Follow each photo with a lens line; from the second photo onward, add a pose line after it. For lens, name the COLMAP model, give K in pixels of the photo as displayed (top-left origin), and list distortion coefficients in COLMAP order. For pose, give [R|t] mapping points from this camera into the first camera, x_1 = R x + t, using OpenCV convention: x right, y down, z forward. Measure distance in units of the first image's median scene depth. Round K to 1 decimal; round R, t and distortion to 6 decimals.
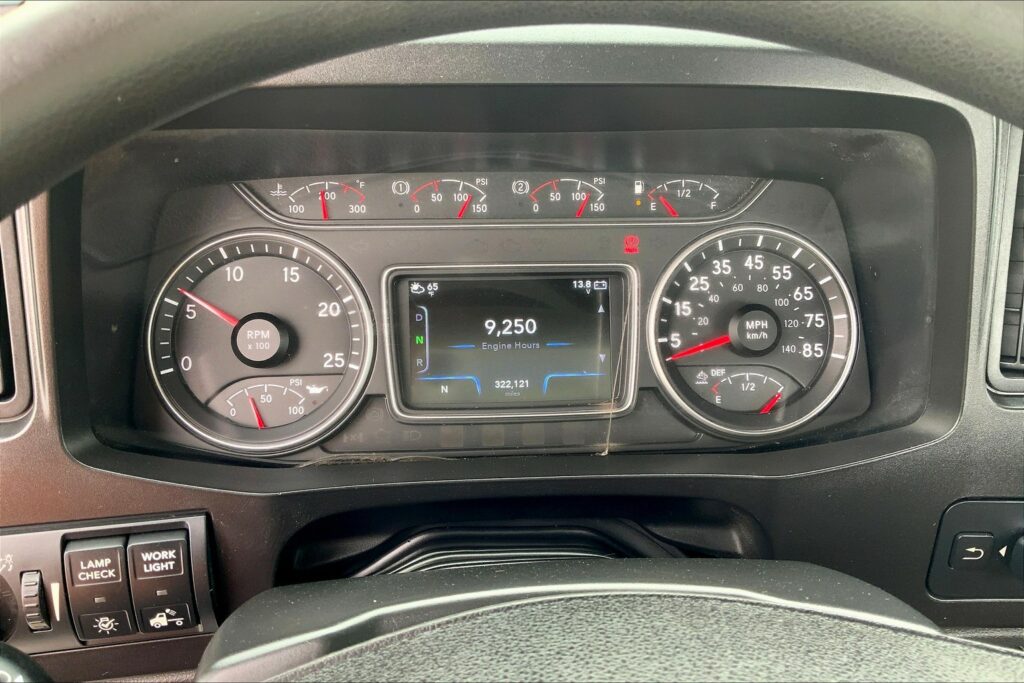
lens RADIAL K [[851.9, 0, 503.9], [0, 851.9, 342.0], [0, 0, 1]] dist [0.138581, -0.272186]
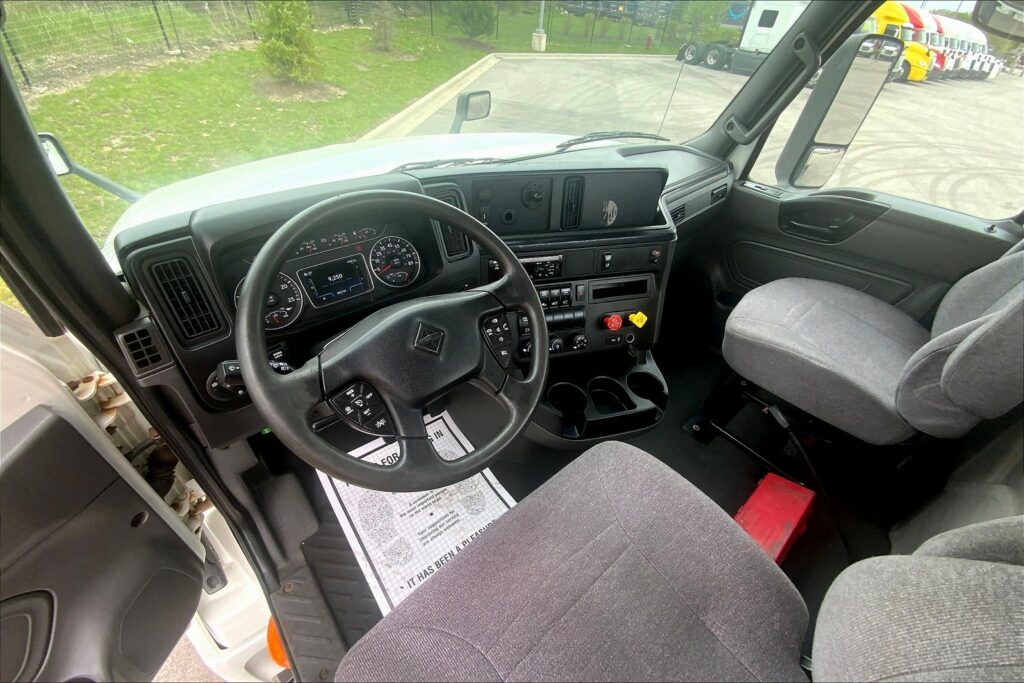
lens RADIAL K [[415.4, 0, 512.0], [0, 415.4, 341.5], [0, 0, 1]] dist [0.001334, 0.000020]
pose [[0.801836, -0.357849, 0.478542, -0.351411], [0.283796, 0.932824, 0.222034, 0.059372], [-0.525850, -0.042227, 0.849528, -0.995874]]
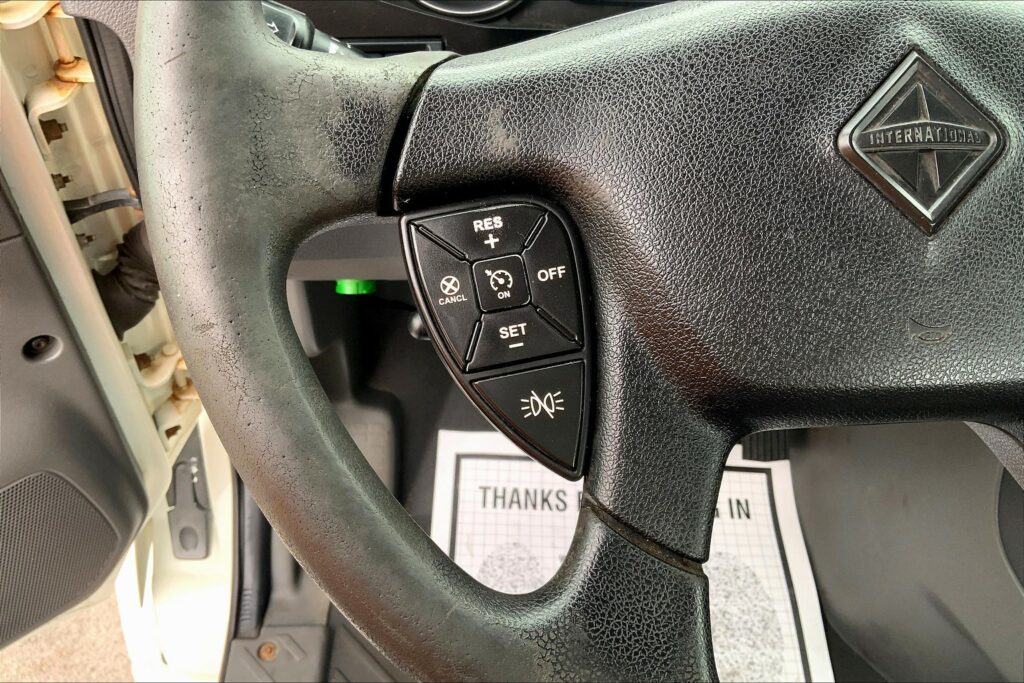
lens RADIAL K [[851.9, 0, 503.9], [0, 851.9, 342.0], [0, 0, 1]] dist [0.138581, -0.272186]
pose [[0.999288, 0.035097, -0.013827, -0.179808], [-0.030953, 0.972404, 0.231243, 0.277753], [0.021562, -0.230650, 0.972798, -0.298562]]
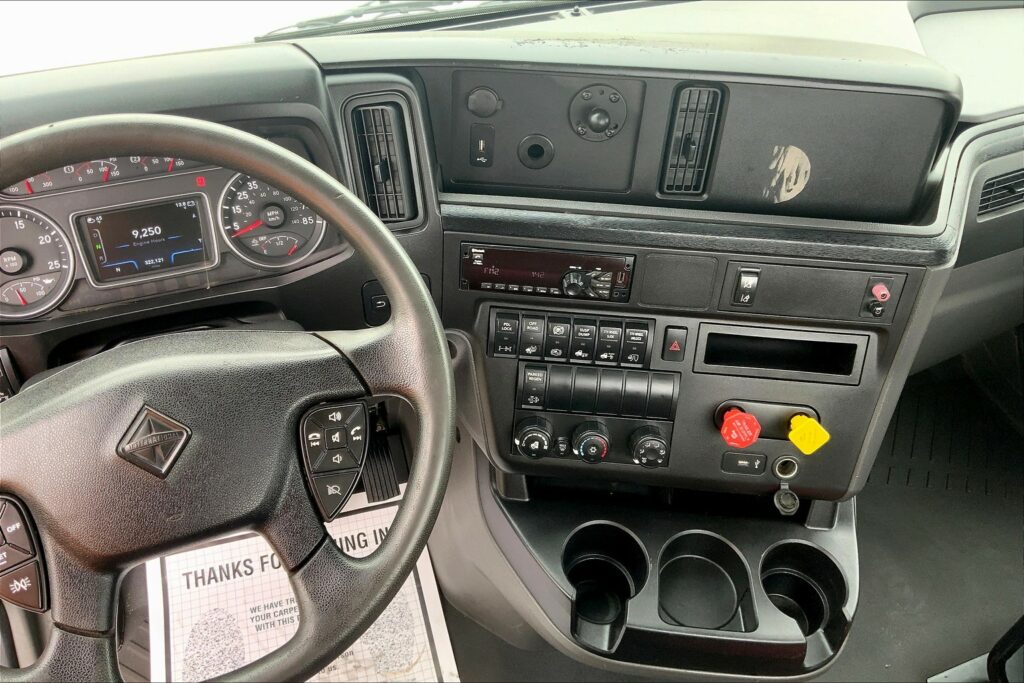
lens RADIAL K [[851.9, 0, 503.9], [0, 851.9, 342.0], [0, 0, 1]] dist [0.138581, -0.272186]
pose [[0.964731, -0.184125, 0.188128, 0.377774], [0.139925, 0.964031, 0.225977, -0.109519], [-0.222969, -0.191683, 0.955794, -1.122663]]
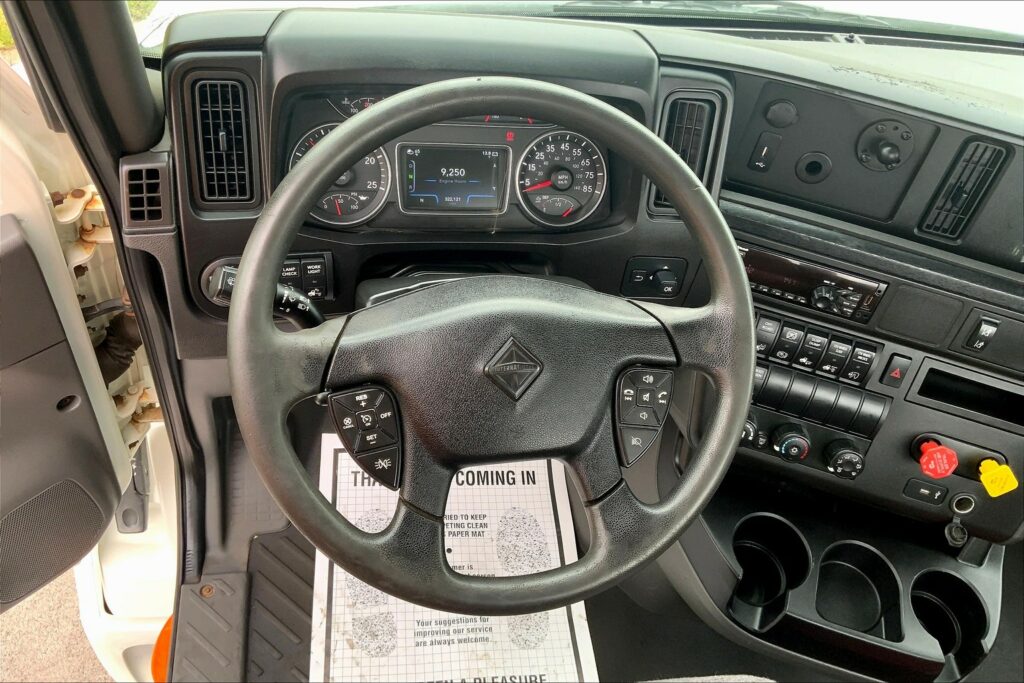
lens RADIAL K [[851.9, 0, 503.9], [0, 851.9, 342.0], [0, 0, 1]] dist [0.138581, -0.272186]
pose [[0.989255, 0.017610, 0.145133, -0.172904], [-0.056699, 0.961236, 0.269836, -0.198236], [-0.134755, -0.275165, 0.951906, -1.207607]]
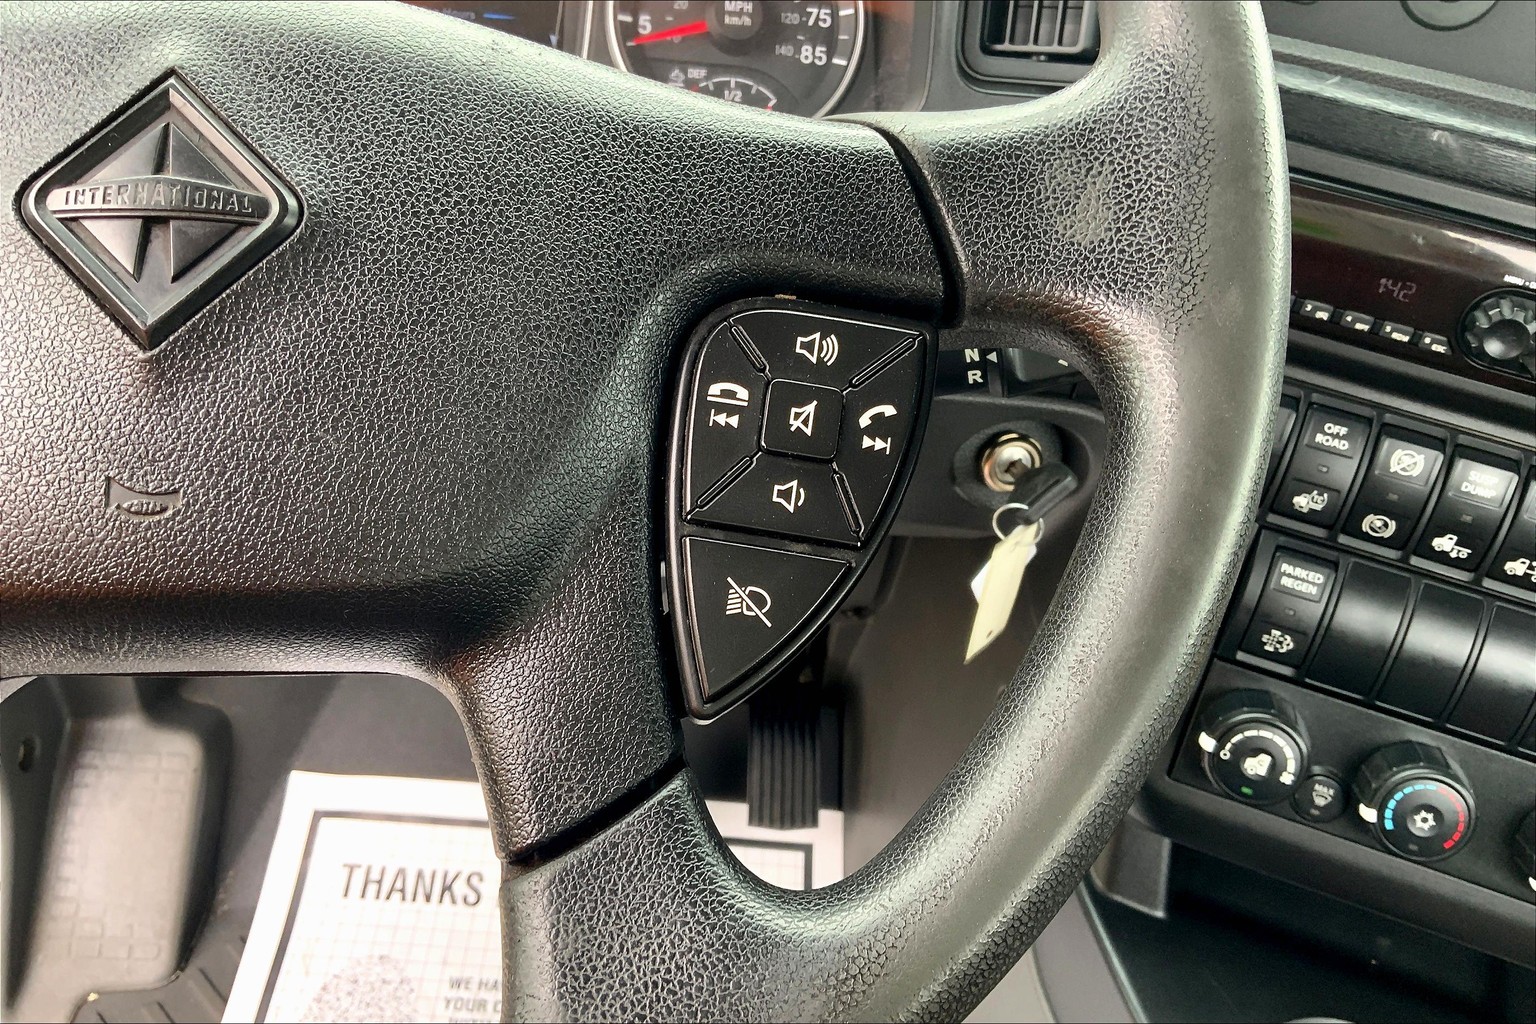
lens RADIAL K [[1286.1, 0, 755.2], [0, 1286.1, 517.3], [0, 0, 1]] dist [0.094272, -0.208932]
pose [[0.997121, 0.072875, 0.020935, 0.315491], [-0.074702, 0.991491, 0.106607, 0.324106], [-0.012988, -0.107864, 0.994081, -0.274673]]
